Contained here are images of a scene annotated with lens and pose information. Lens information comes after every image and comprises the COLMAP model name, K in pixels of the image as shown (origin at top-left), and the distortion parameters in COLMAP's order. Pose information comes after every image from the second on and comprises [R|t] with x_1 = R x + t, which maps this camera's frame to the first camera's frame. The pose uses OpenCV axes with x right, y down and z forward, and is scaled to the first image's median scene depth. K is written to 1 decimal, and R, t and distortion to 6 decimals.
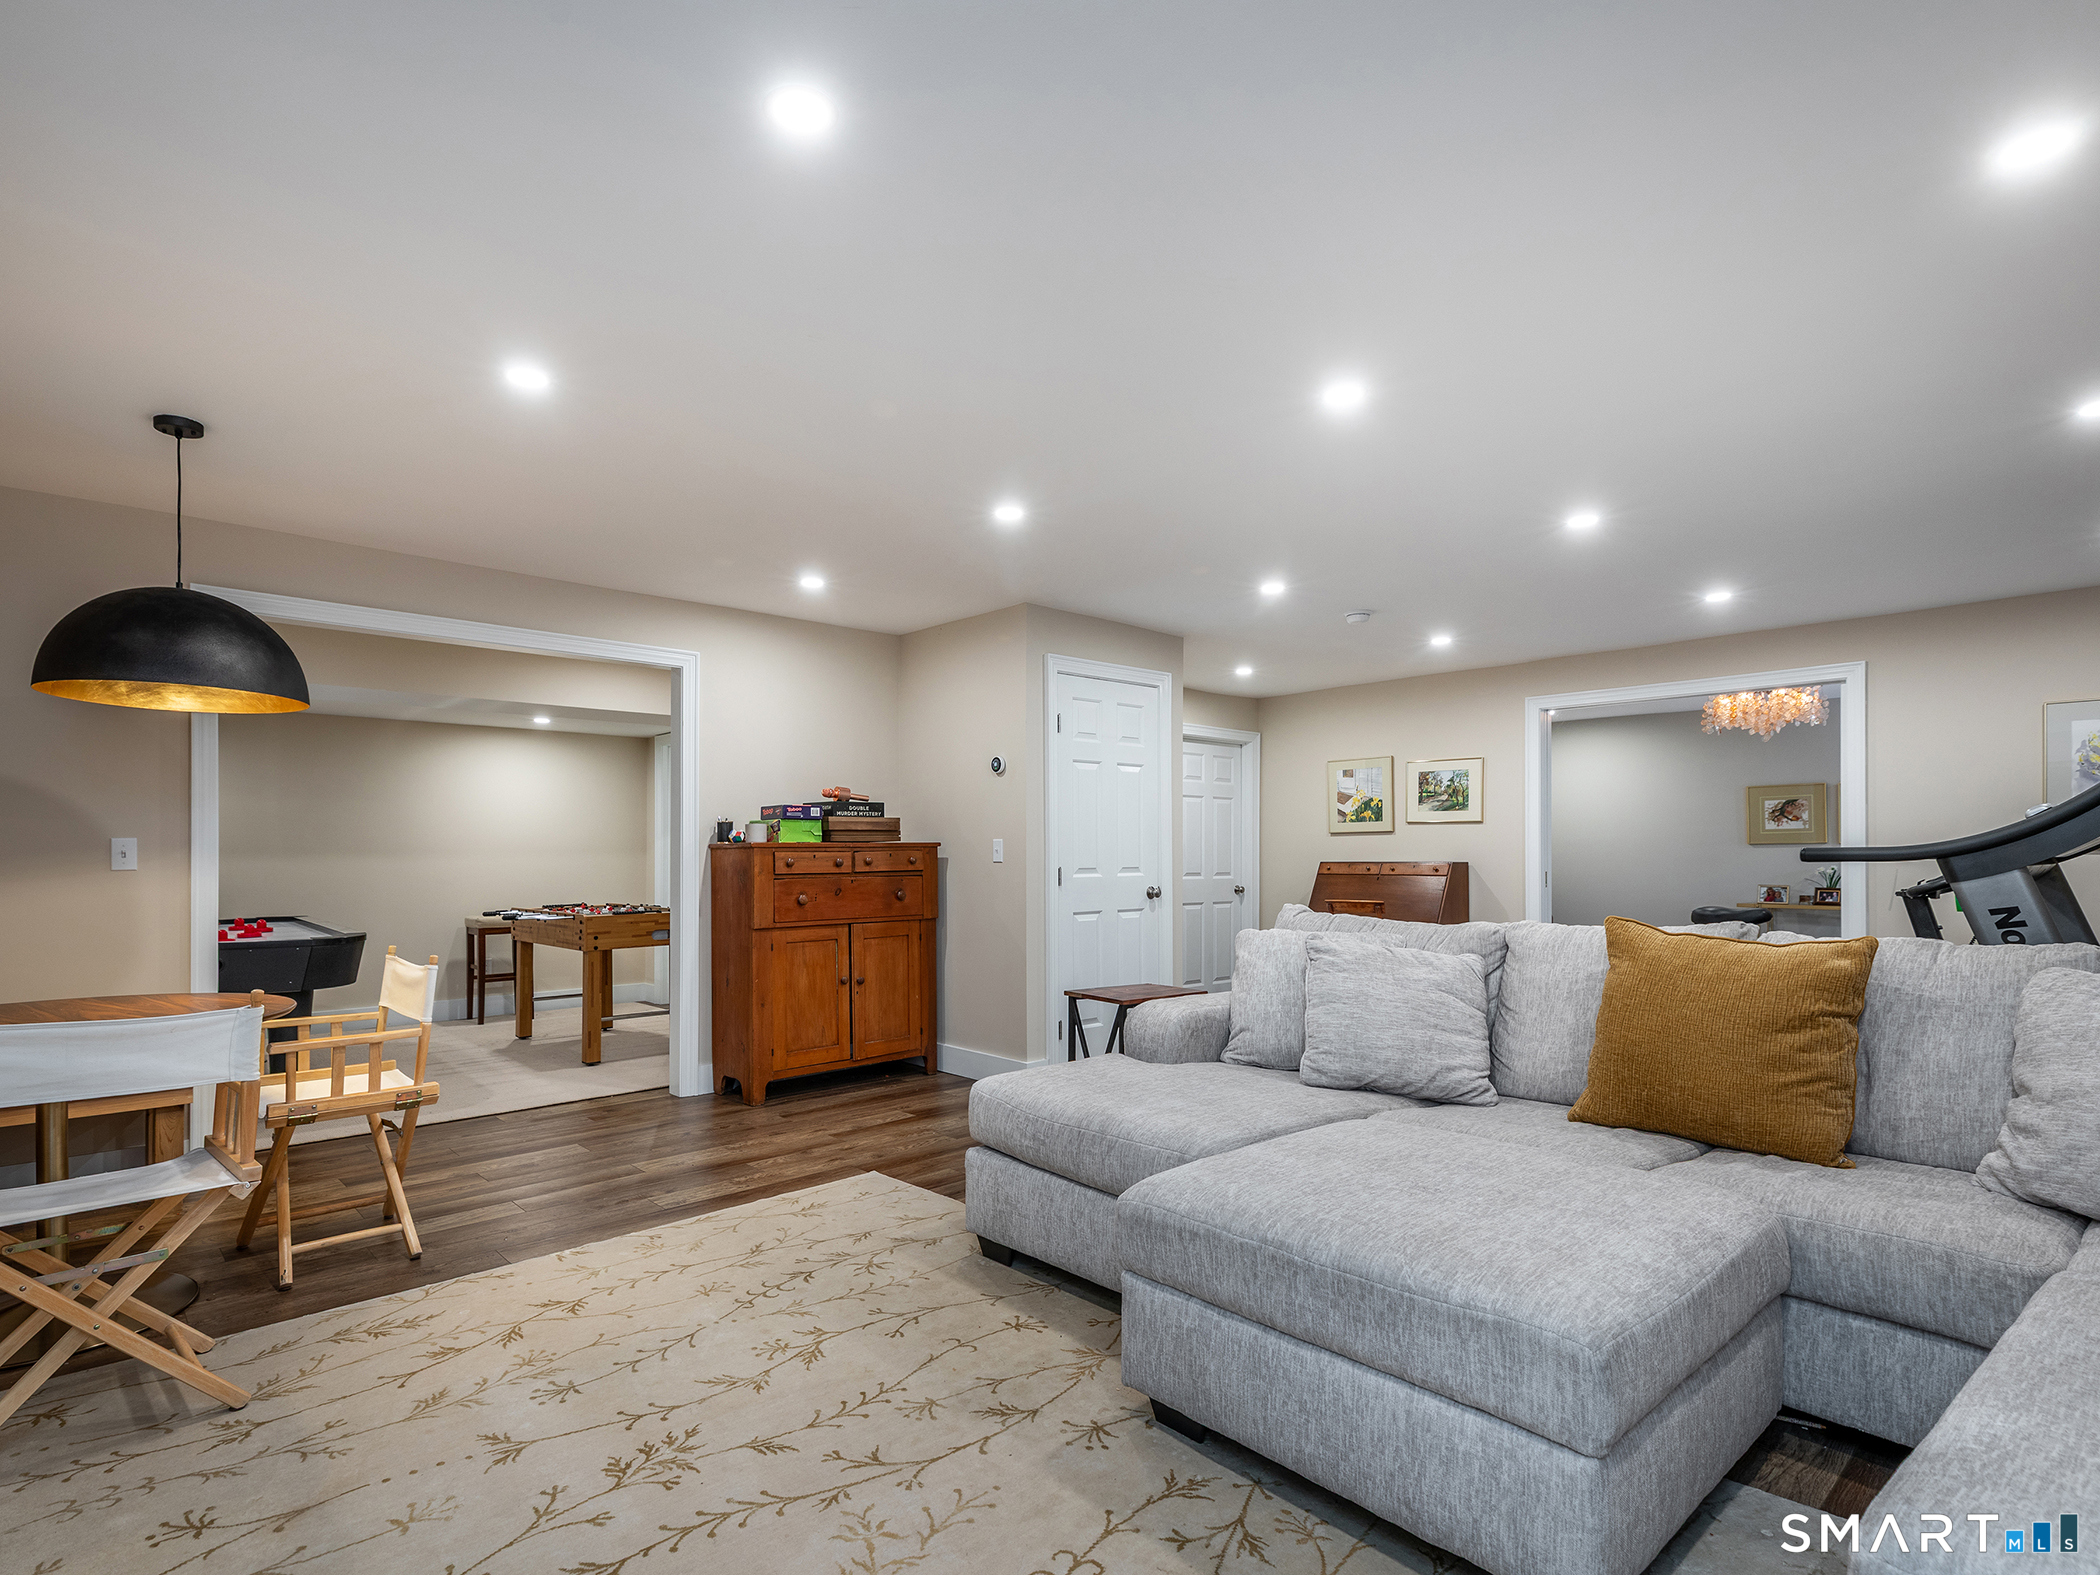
lens RADIAL K [[1046.2, 0, 1010.2], [0, 1046.2, 847.2], [0, 0, 1]] dist [0.003731, 0.000139]
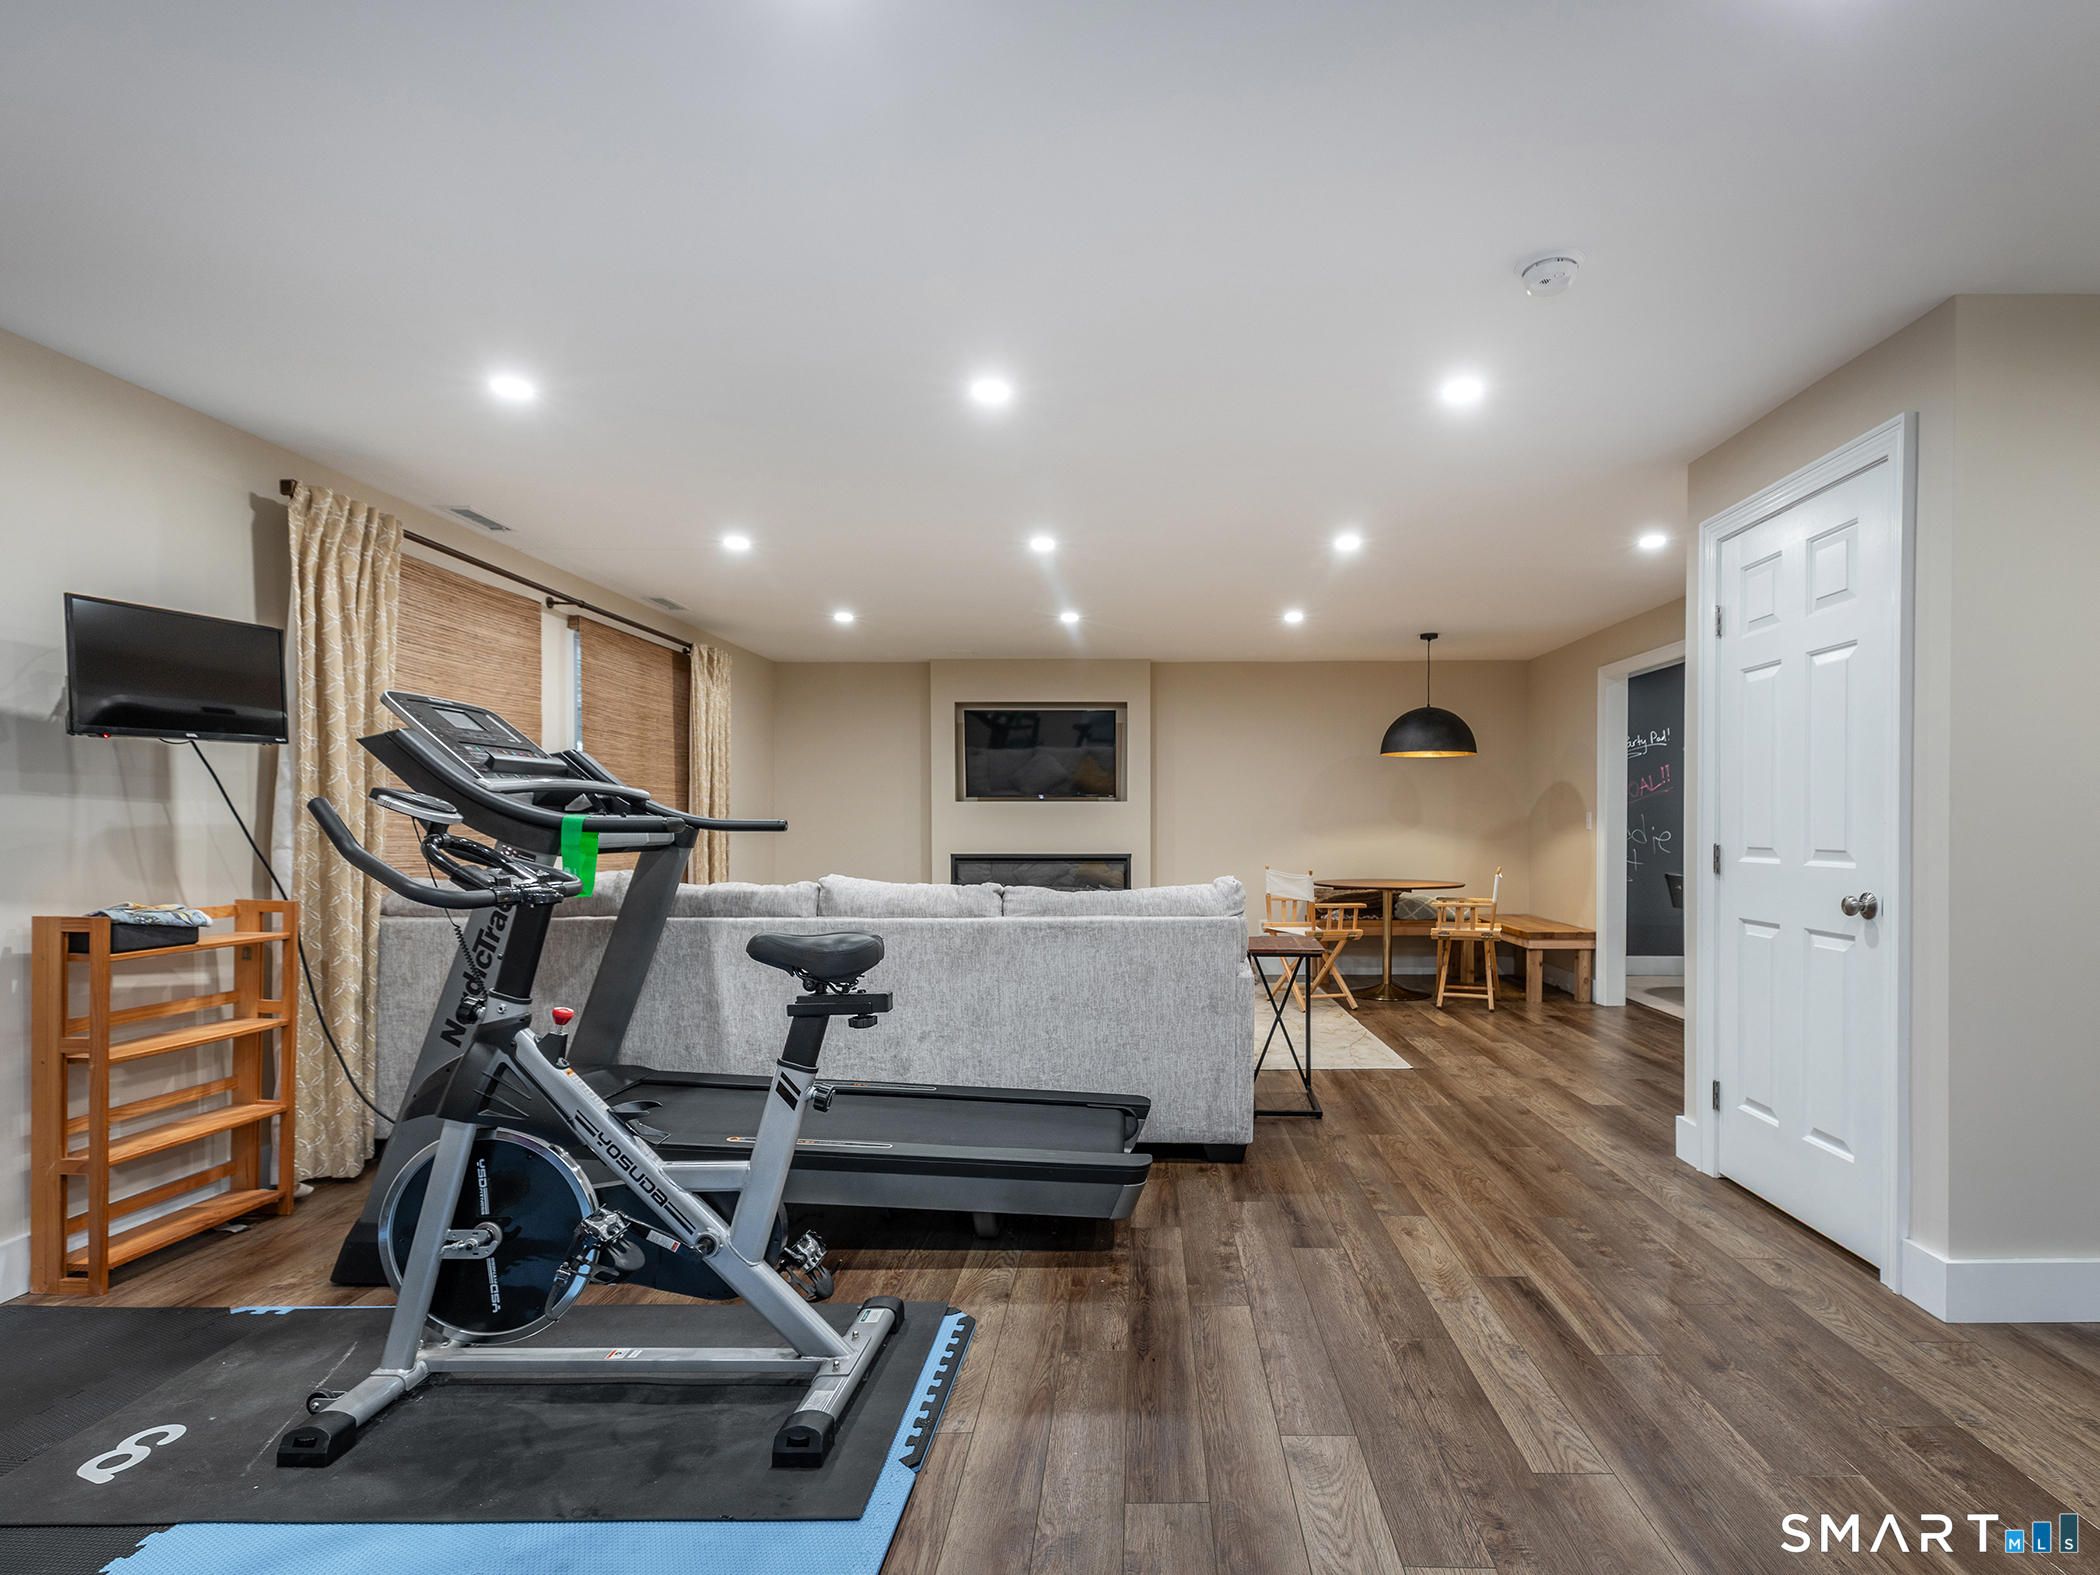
lens RADIAL K [[1221.1, 0, 1079.9], [0, 1221.1, 818.7], [0, 0, 1]] dist [0.000574, -0.000721]
pose [[-0.703040, 0.007294, -0.711113, 0.629406], [0.010436, 0.999946, -0.000060, -0.000056], [0.711073, -0.007464, -0.703078, 0.911060]]
